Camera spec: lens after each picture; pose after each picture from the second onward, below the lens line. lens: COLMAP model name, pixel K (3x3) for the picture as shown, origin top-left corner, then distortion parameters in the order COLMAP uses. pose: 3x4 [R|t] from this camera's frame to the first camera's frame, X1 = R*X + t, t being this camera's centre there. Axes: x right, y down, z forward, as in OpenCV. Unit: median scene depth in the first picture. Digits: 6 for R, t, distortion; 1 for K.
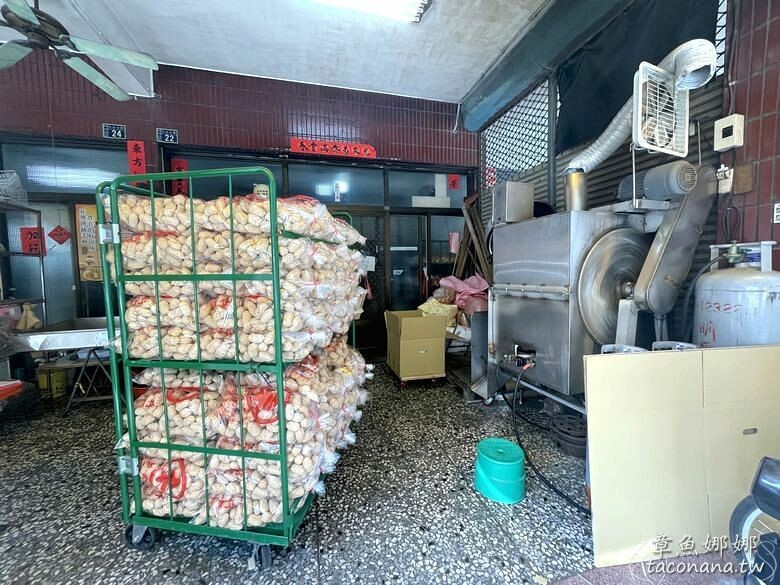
lens RADIAL K [[310.1, 0, 389.7], [0, 310.1, 291.8], [0, 0, 1]] dist [0.004353, -0.000287]
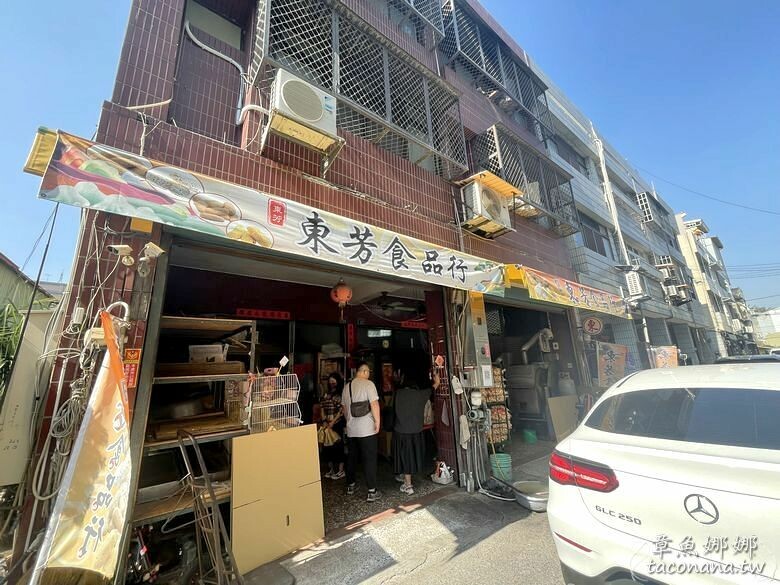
lens RADIAL K [[310.1, 0, 390.6], [0, 310.1, 294.5], [0, 0, 1]] dist [0.004353, -0.000287]
pose [[0.930264, 0.068431, 0.360452, -2.586949], [0.050270, 0.949412, -0.309984, 0.024952], [-0.363430, 0.306487, 0.879764, -2.126646]]
